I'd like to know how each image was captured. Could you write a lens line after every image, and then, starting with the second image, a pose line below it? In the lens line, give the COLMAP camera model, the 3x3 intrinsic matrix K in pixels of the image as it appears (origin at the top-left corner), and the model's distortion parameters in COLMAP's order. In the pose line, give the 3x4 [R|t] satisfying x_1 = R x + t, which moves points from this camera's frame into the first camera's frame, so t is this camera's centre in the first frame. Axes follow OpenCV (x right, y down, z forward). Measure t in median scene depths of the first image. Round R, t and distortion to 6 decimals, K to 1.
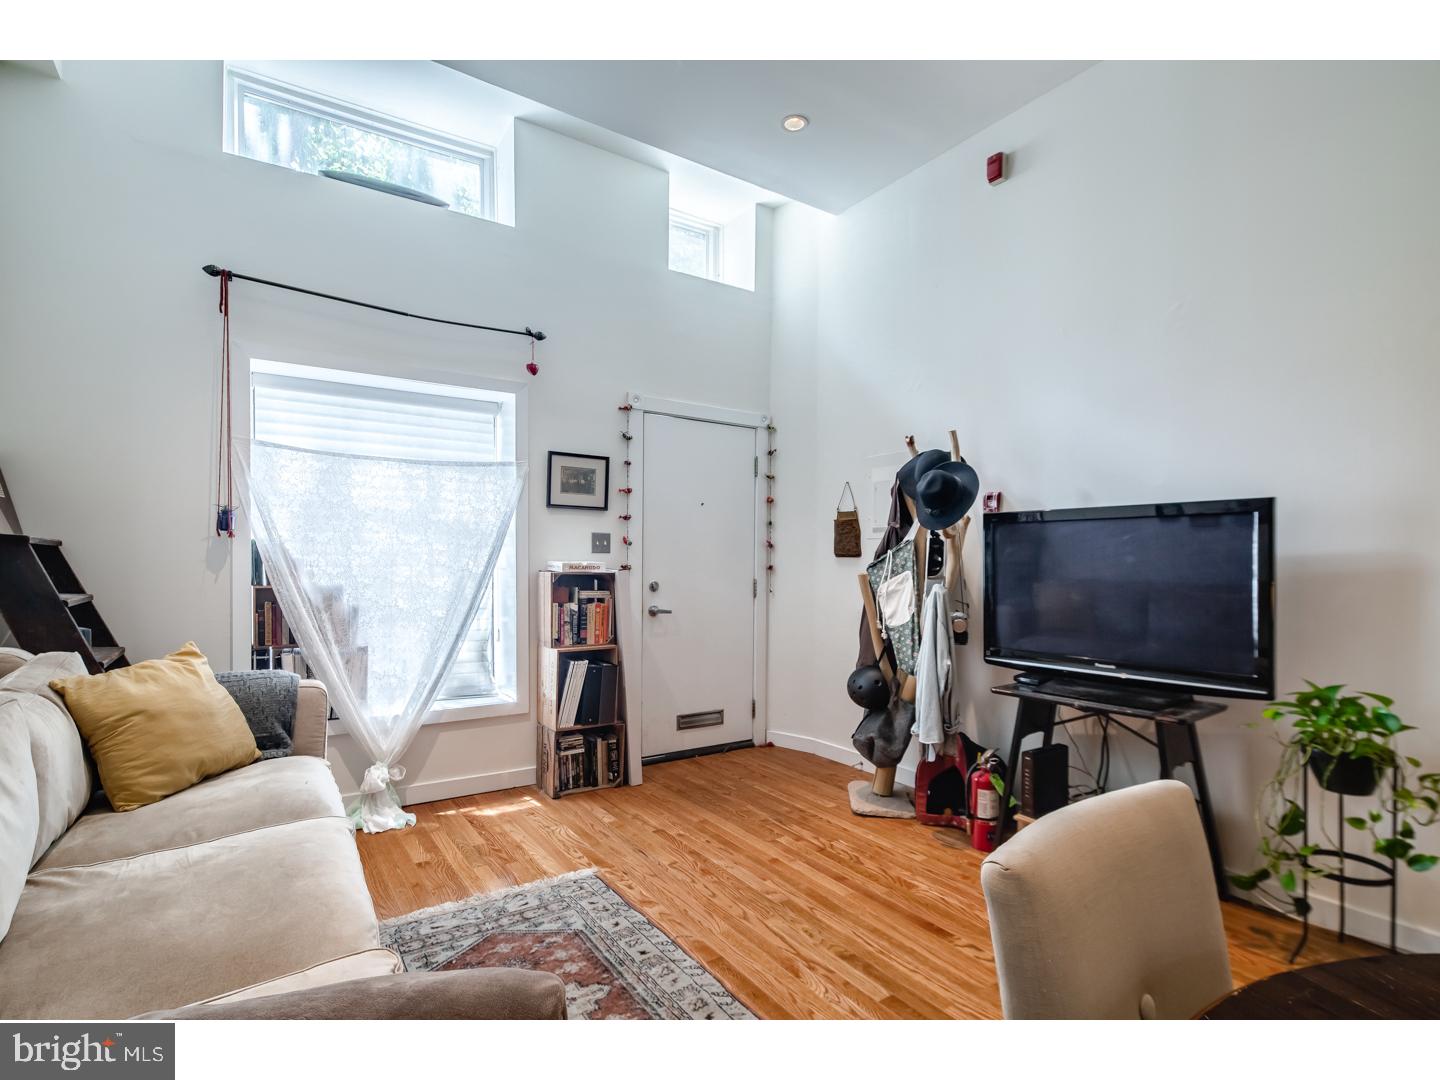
lens RADIAL K [[712.4, 0, 722.1], [0, 712.4, 568.5], [0, 0, 1]] dist [0.001918, -0.000589]
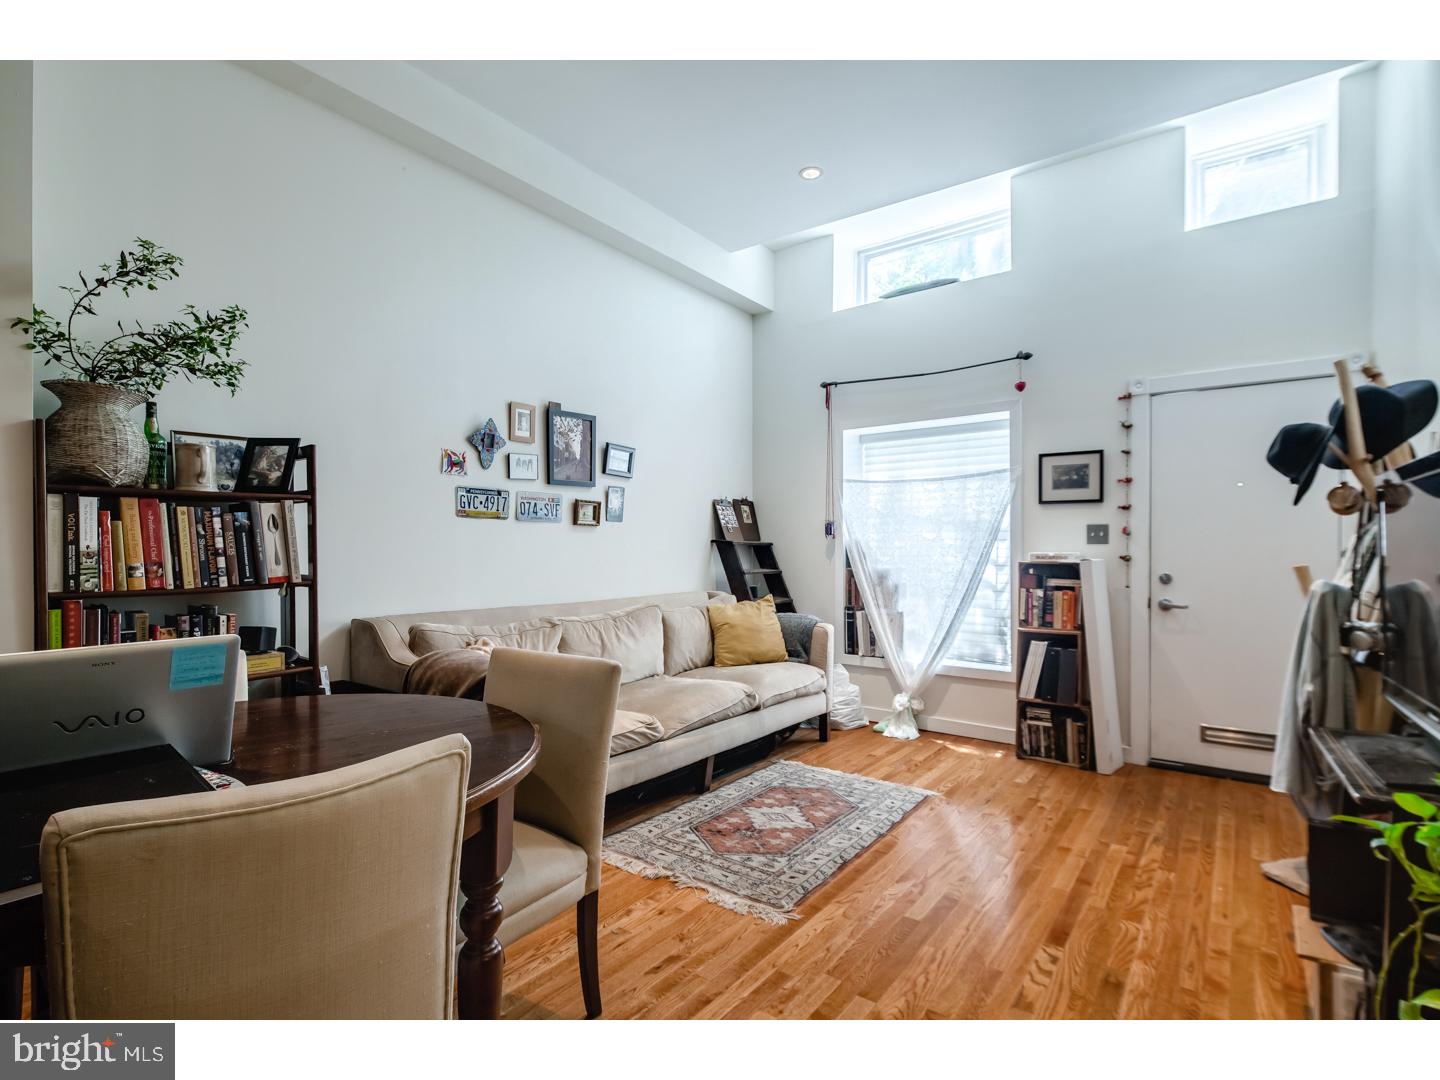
lens RADIAL K [[696.3, 0, 718.4], [0, 696.3, 553.6], [0, 0, 1]] dist [-0.000054, -0.000242]
pose [[0.328785, -0.002897, -0.944400, 0.679808], [-0.008726, 0.999943, -0.006105, 0.003734], [0.944365, 0.010248, 0.328741, 0.173000]]
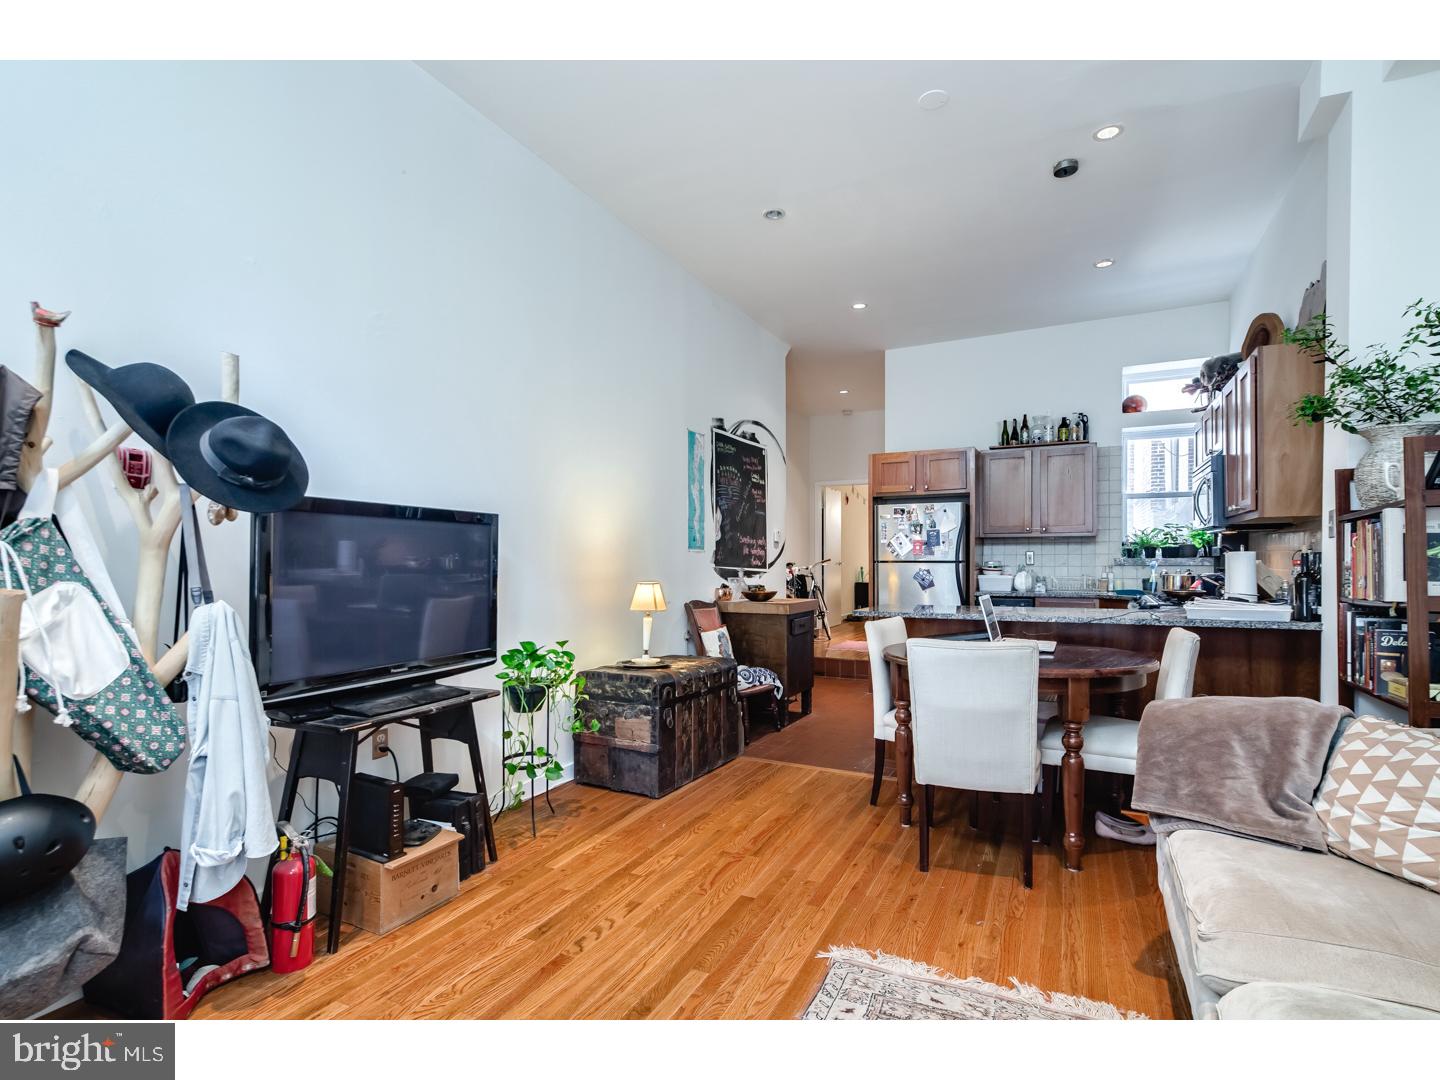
lens RADIAL K [[699.2, 0, 725.6], [0, 699.2, 562.6], [0, 0, 1]] dist [0.000579, -0.000462]
pose [[-0.501646, -0.004311, 0.865062, -0.384550], [0.005084, 0.999956, 0.007931, -0.010205], [-0.865058, 0.008376, -0.501602, 0.834843]]
